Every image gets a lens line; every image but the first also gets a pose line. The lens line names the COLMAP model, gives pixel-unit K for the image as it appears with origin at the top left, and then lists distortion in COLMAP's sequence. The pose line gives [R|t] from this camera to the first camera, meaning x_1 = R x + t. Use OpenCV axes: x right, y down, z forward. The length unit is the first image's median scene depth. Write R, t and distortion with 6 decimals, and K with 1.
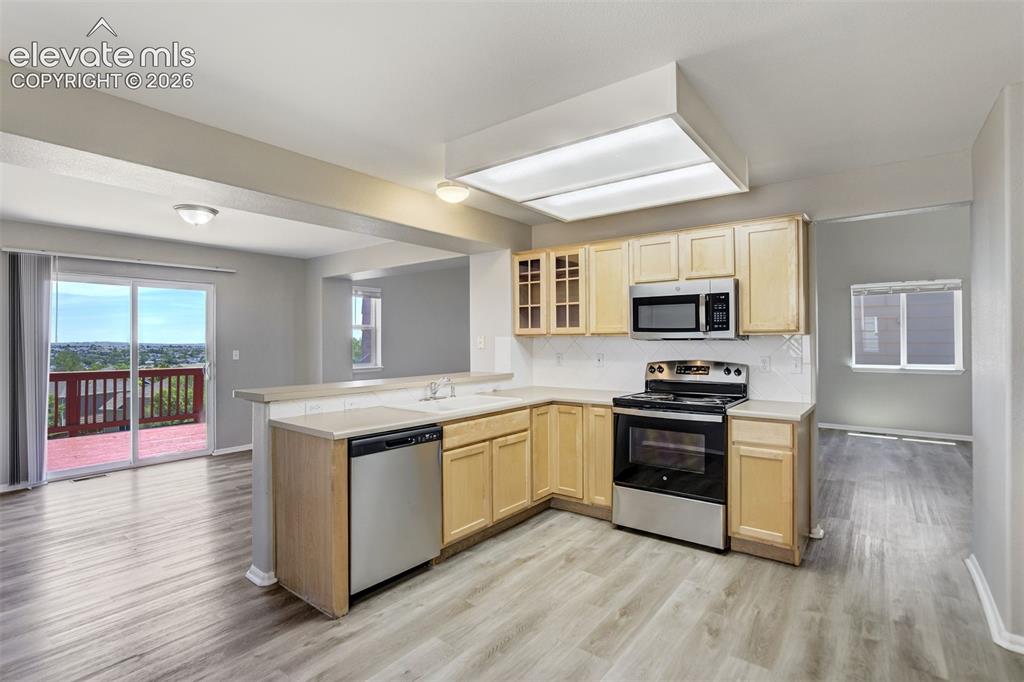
lens RADIAL K [[489.7, 0, 532.9], [0, 489.7, 340.8], [0, 0, 1]] dist [0.000313, 0.000770]
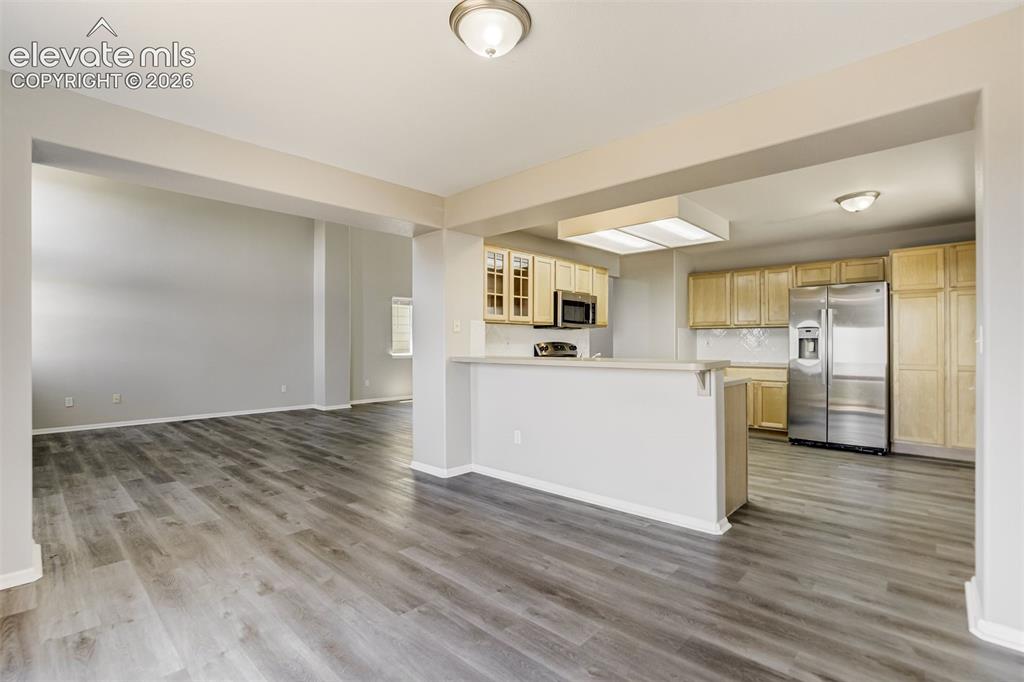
lens RADIAL K [[477.5, 0, 506.2], [0, 477.5, 343.6], [0, 0, 1]] dist [-0.056095, 0.024629]
pose [[0.135375, 0.007987, 0.990762, -1.332052], [0.003521, 0.999957, -0.008542, 0.061095], [-0.990788, 0.004645, 0.135341, 1.031113]]
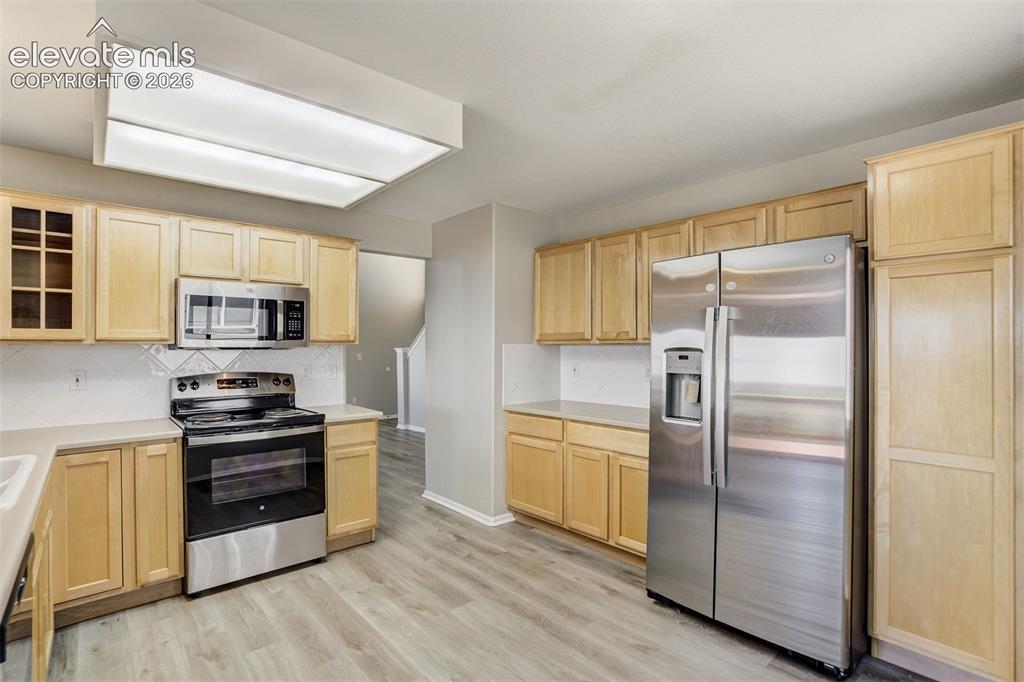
lens RADIAL K [[477.5, 0, 506.2], [0, 477.5, 343.6], [0, 0, 1]] dist [-0.056095, 0.024629]
pose [[0.224094, 0.010115, 0.974515, -0.424859], [0.002694, 0.999936, -0.010998, -0.001267], [-0.974564, 0.005090, 0.224052, 0.366545]]
